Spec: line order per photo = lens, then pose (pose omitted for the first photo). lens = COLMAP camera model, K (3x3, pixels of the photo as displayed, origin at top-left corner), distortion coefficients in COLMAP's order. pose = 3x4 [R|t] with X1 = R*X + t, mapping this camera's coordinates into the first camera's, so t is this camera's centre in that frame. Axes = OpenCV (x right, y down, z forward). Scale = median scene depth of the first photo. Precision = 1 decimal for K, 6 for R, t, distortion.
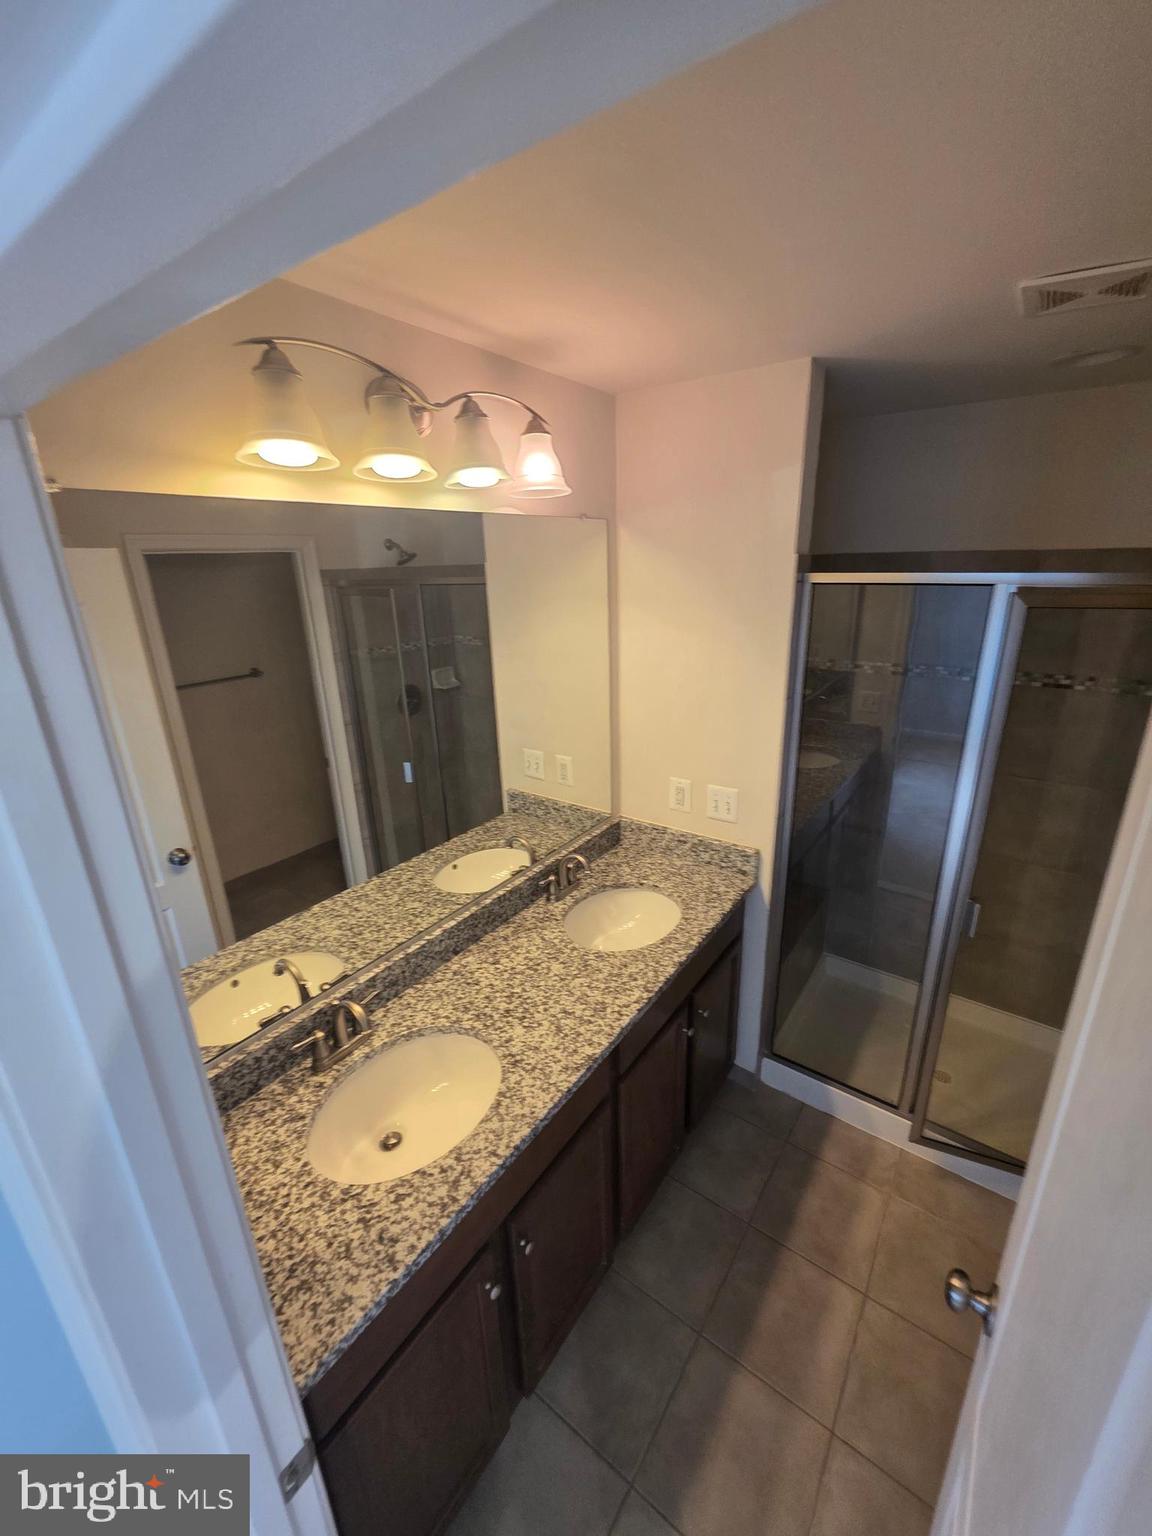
lens RADIAL K [[613.8, 0, 580.5], [0, 613.8, 759.5], [0, 0, 1]] dist [0.003763, -0.000264]
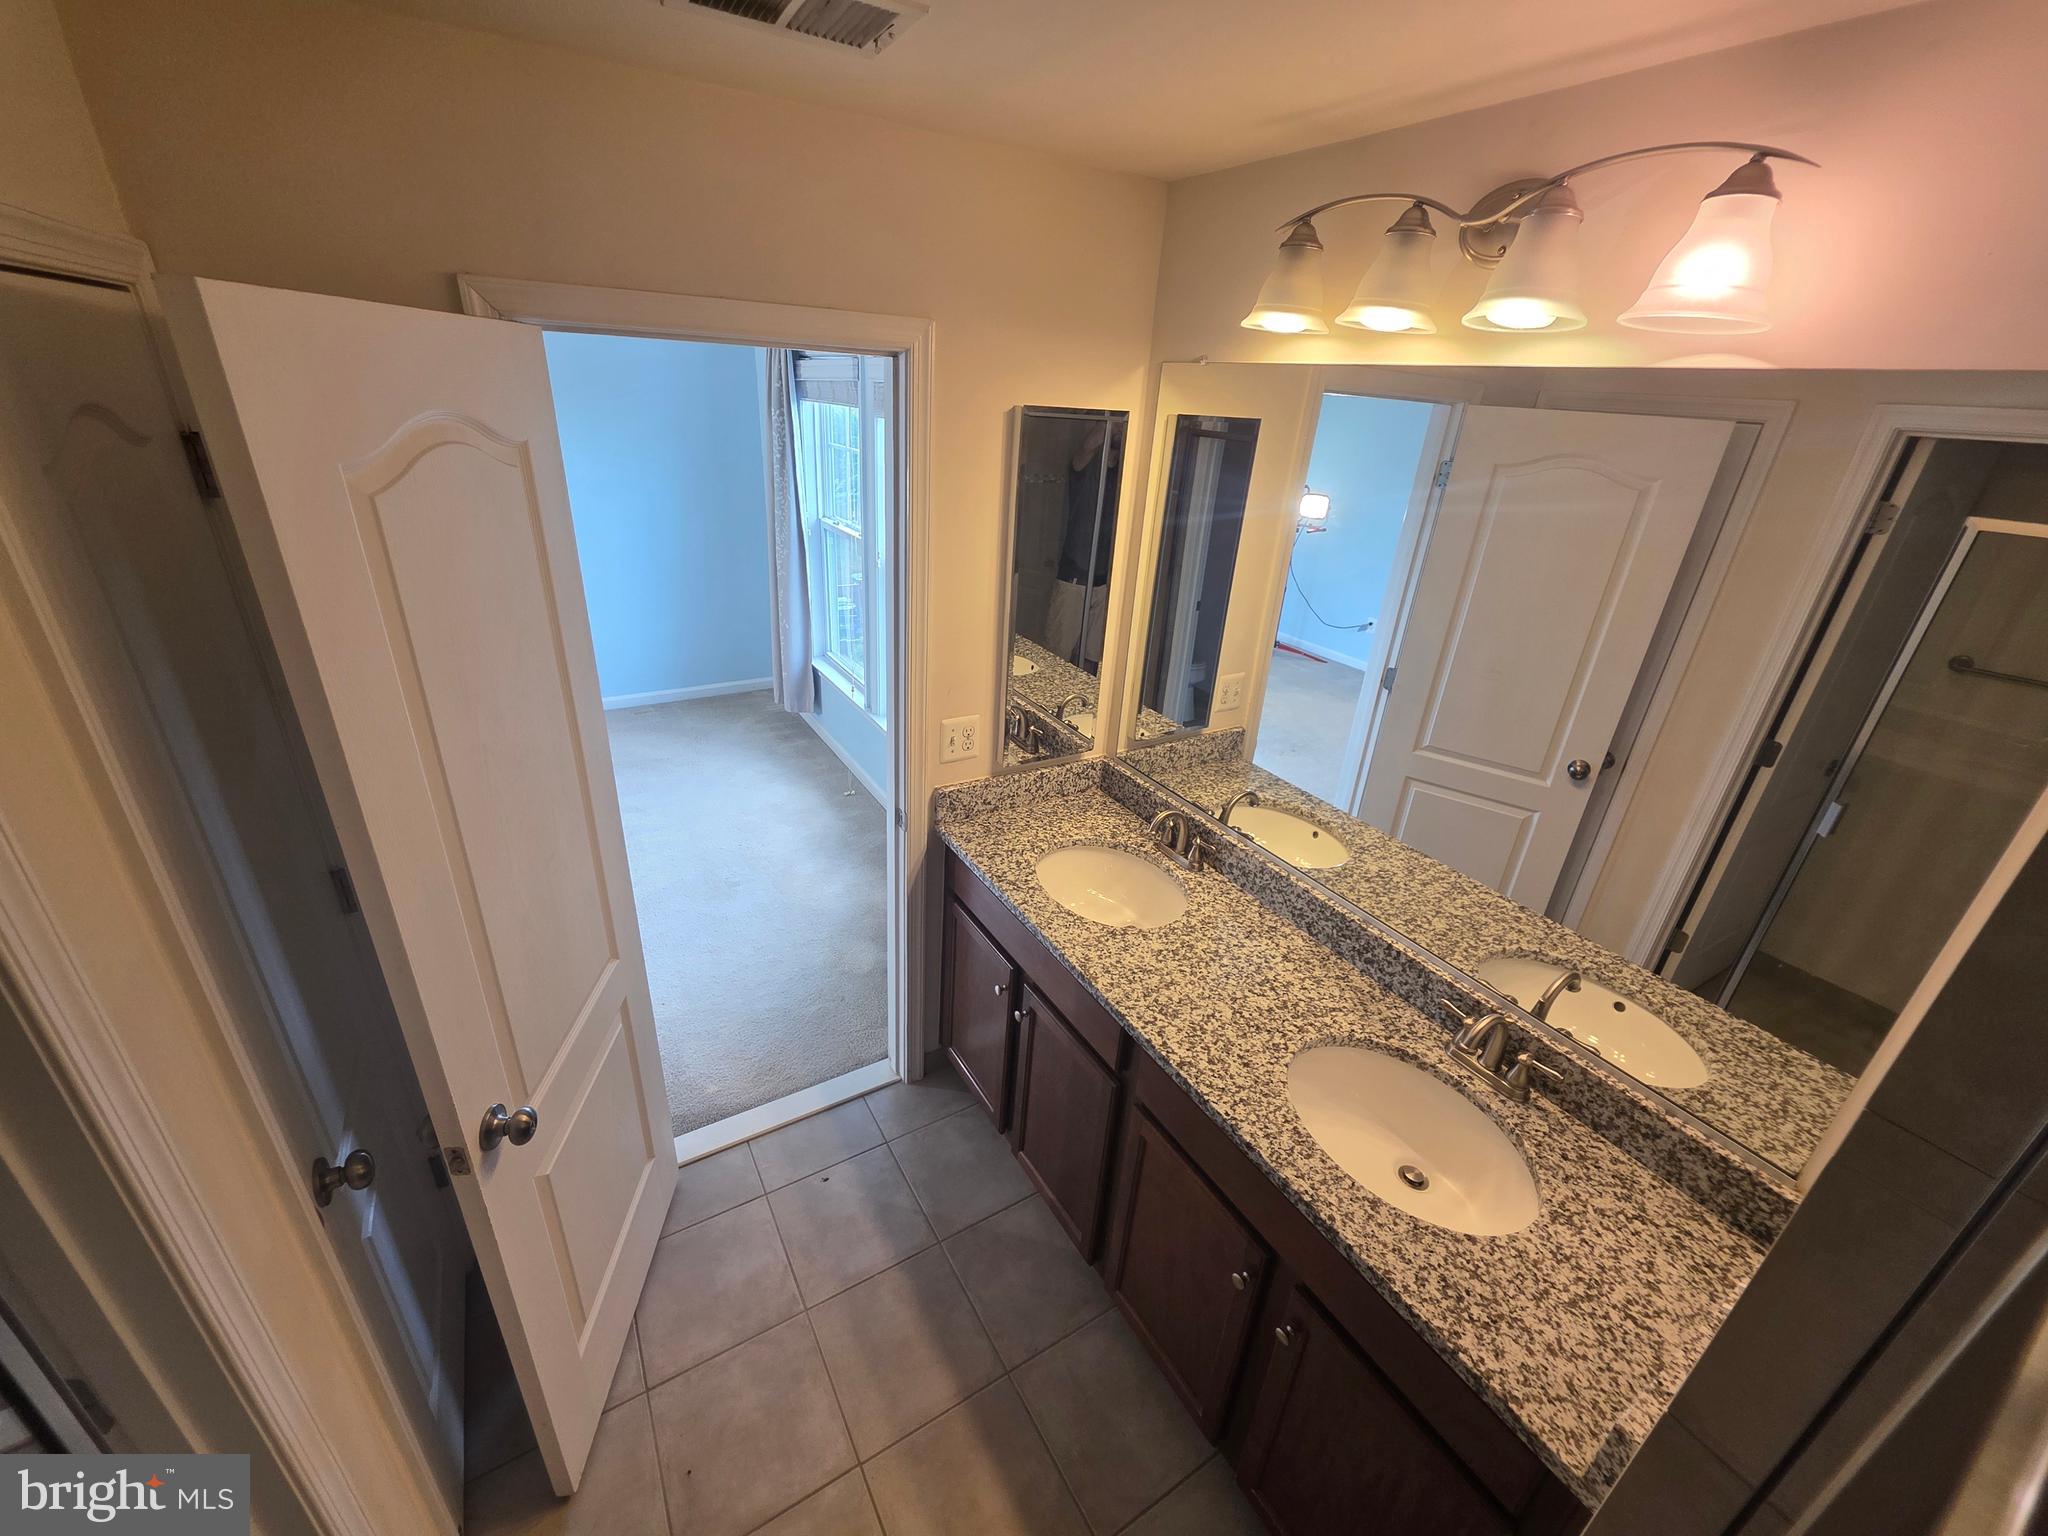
lens RADIAL K [[818.3, 0, 1030.9], [0, 818.3, 747.7], [0, 0, 1]] dist [0.003763, -0.000264]
pose [[-0.381990, 0.366156, -0.848536, 0.764053], [-0.333664, 0.801591, 0.496106, -0.287597], [0.861831, 0.472633, -0.184026, 0.785783]]
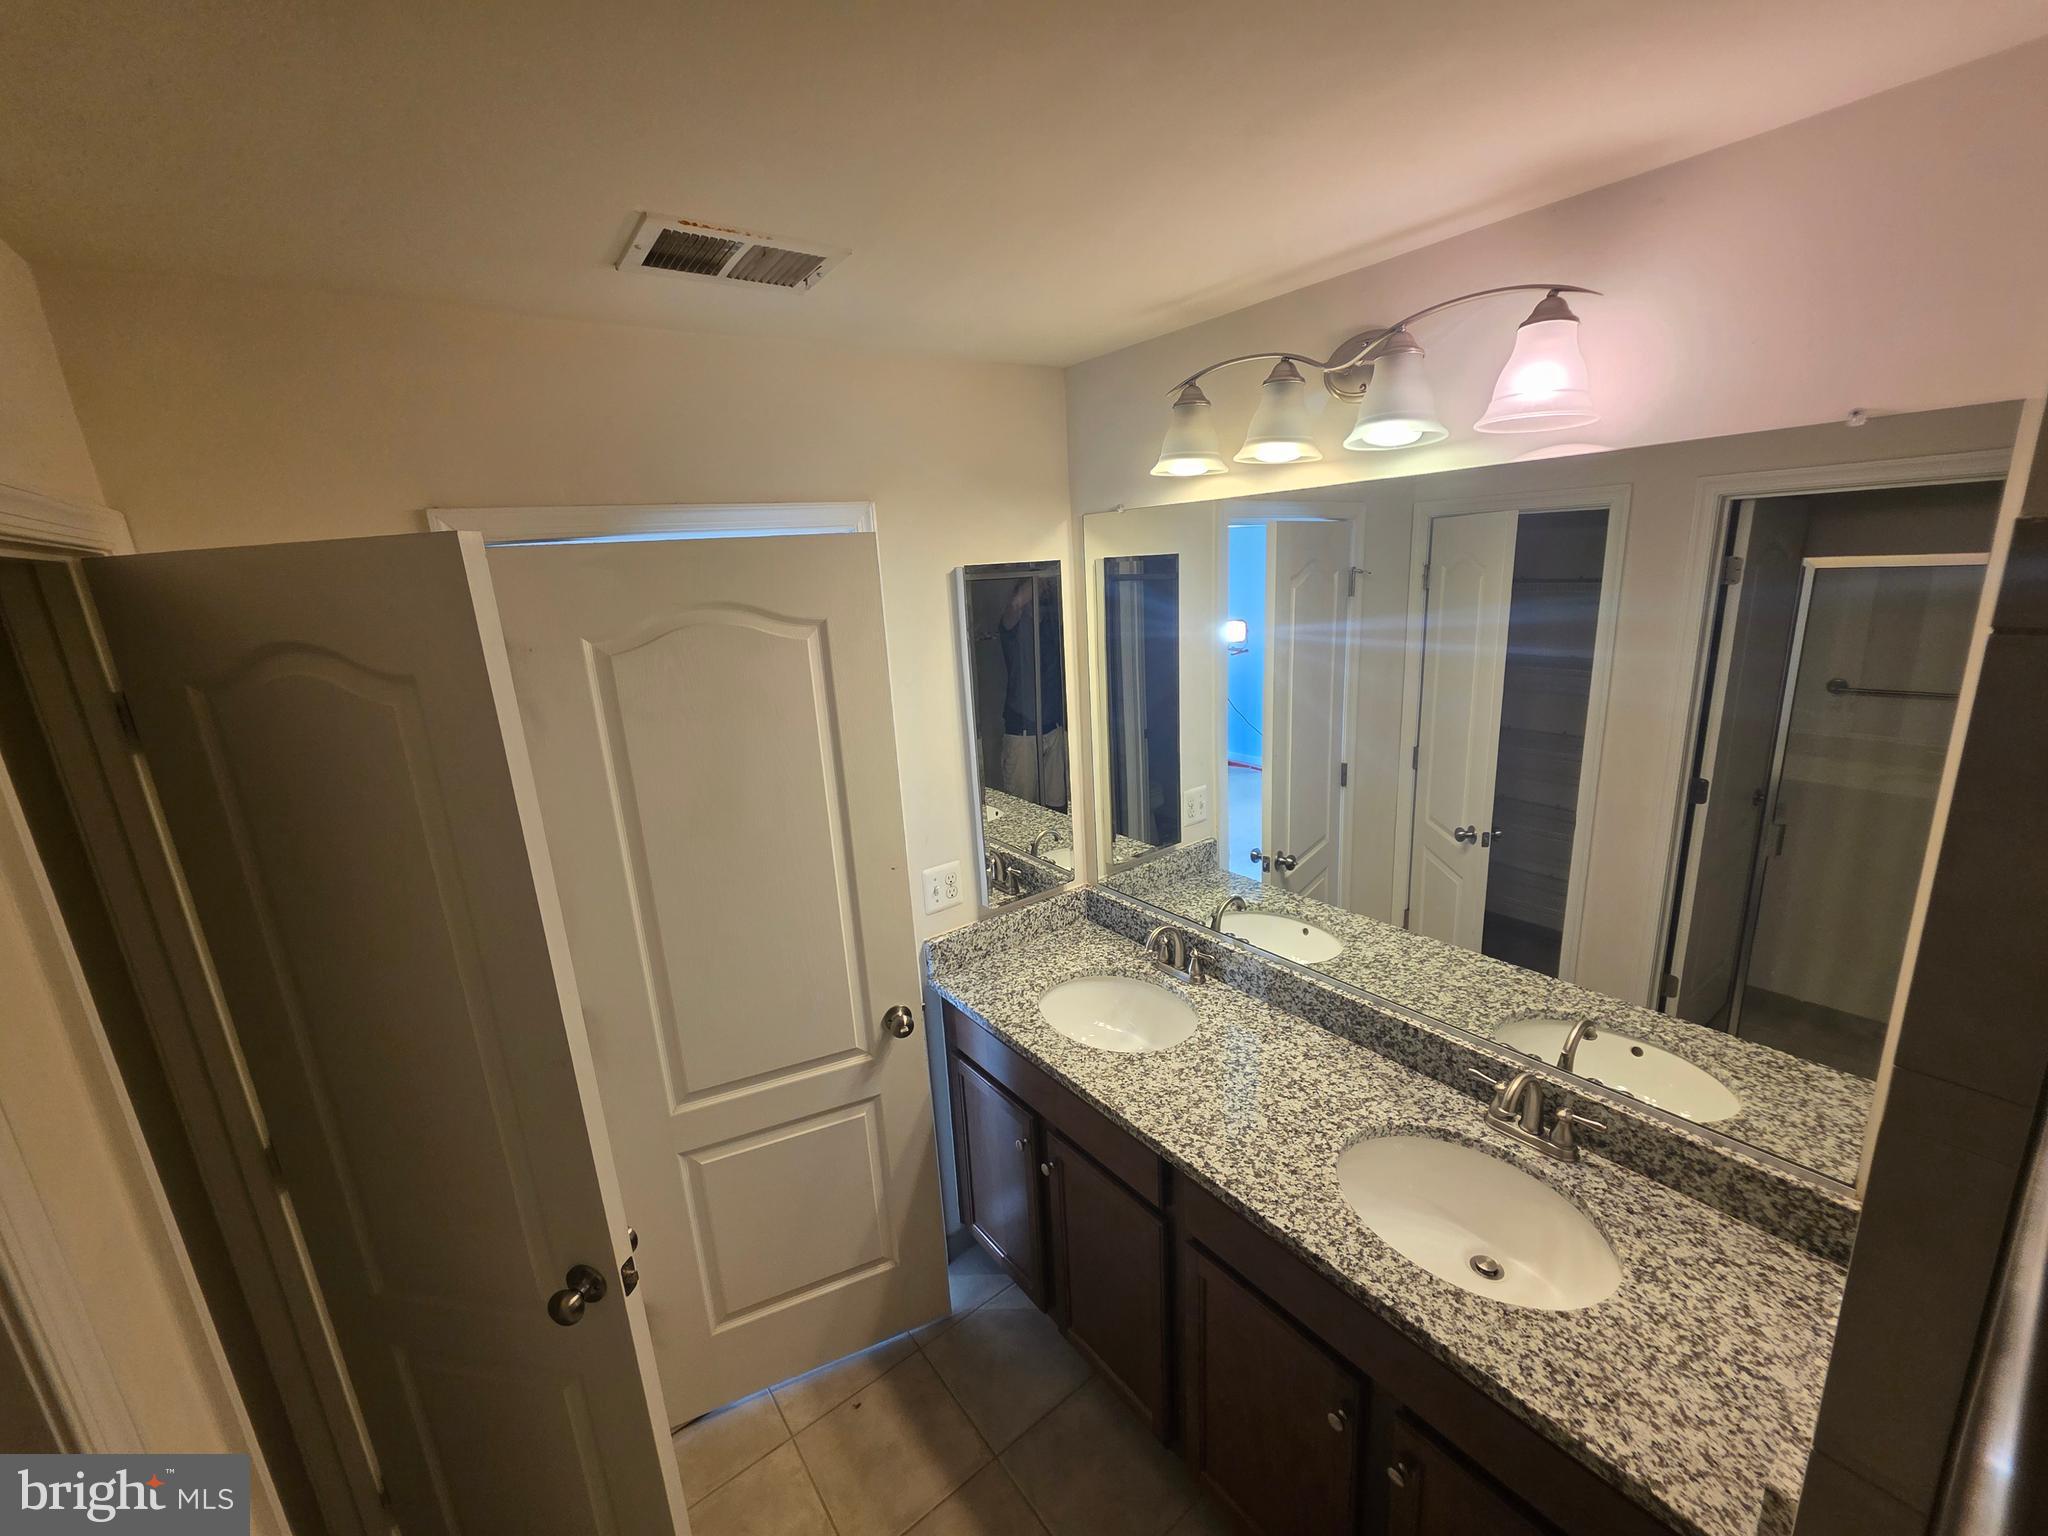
lens RADIAL K [[818.3, 0, 1035.3], [0, 818.3, 751.8], [0, 0, 1]] dist [0.003763, -0.000264]
pose [[-0.282336, 0.252877, -0.925386, 0.802789], [-0.233602, 0.917472, 0.321986, -0.265008], [0.930439, 0.307080, -0.199963, 0.771892]]
